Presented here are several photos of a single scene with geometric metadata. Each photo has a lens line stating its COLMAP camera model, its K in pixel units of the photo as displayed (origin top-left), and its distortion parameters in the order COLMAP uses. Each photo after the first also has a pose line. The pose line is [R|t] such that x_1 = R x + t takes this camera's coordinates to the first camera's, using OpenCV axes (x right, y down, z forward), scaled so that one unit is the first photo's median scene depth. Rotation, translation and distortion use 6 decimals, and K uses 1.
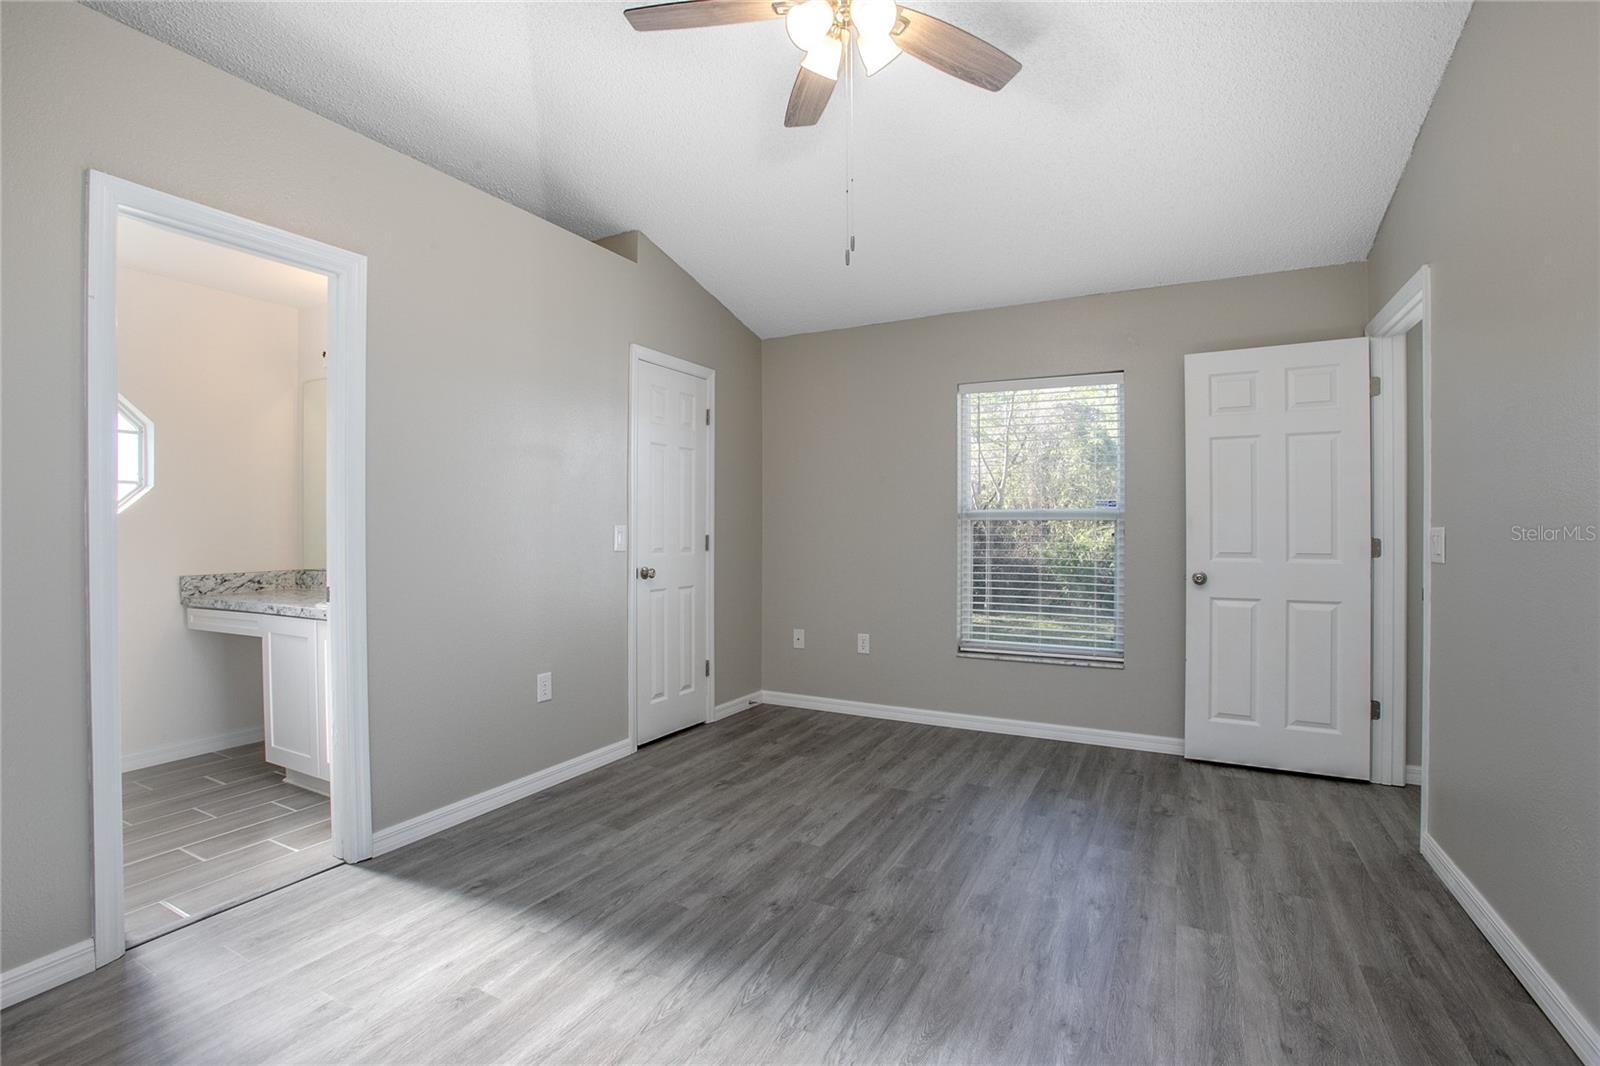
lens RADIAL K [[725.0, 0, 796.2], [0, 725.0, 528.9], [0, 0, 1]] dist [-0.069992, 0.028004]
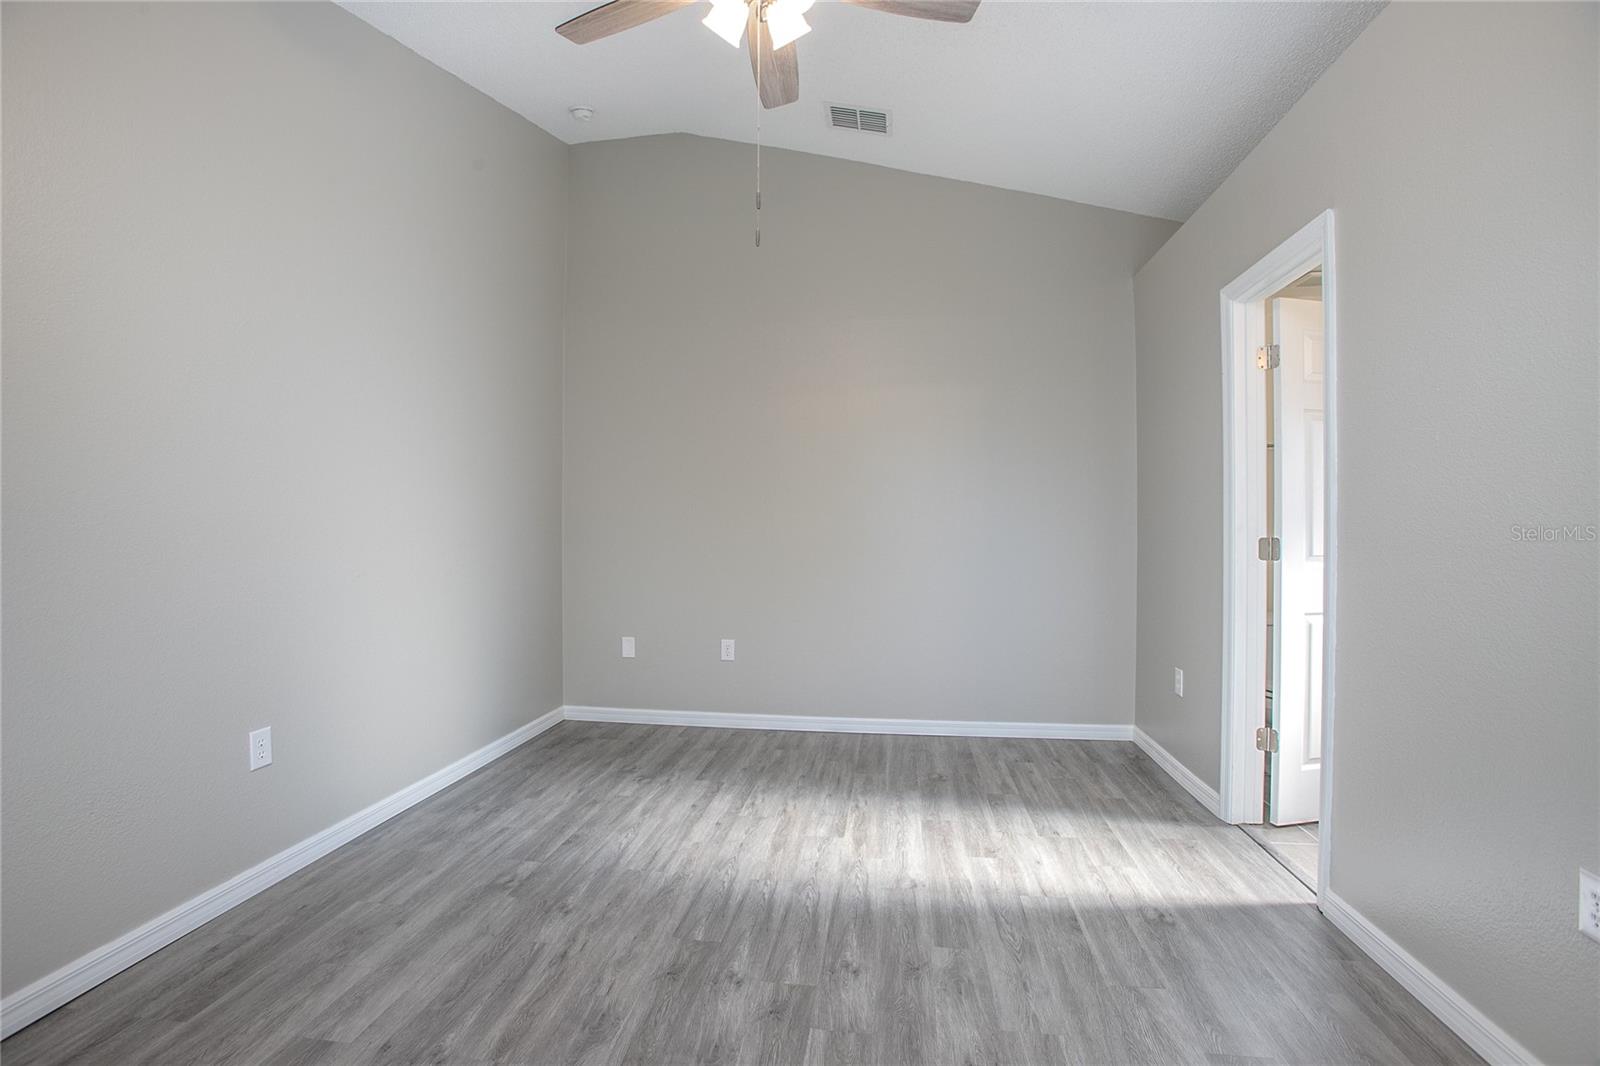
lens RADIAL K [[725.0, 0, 796.2], [0, 725.0, 528.9], [0, 0, 1]] dist [-0.069992, 0.028004]
pose [[-0.937626, 0.001352, -0.347643, 0.315470], [0.000012, 0.999993, 0.003857, -0.002913], [0.347646, 0.003612, -0.937619, 1.706641]]
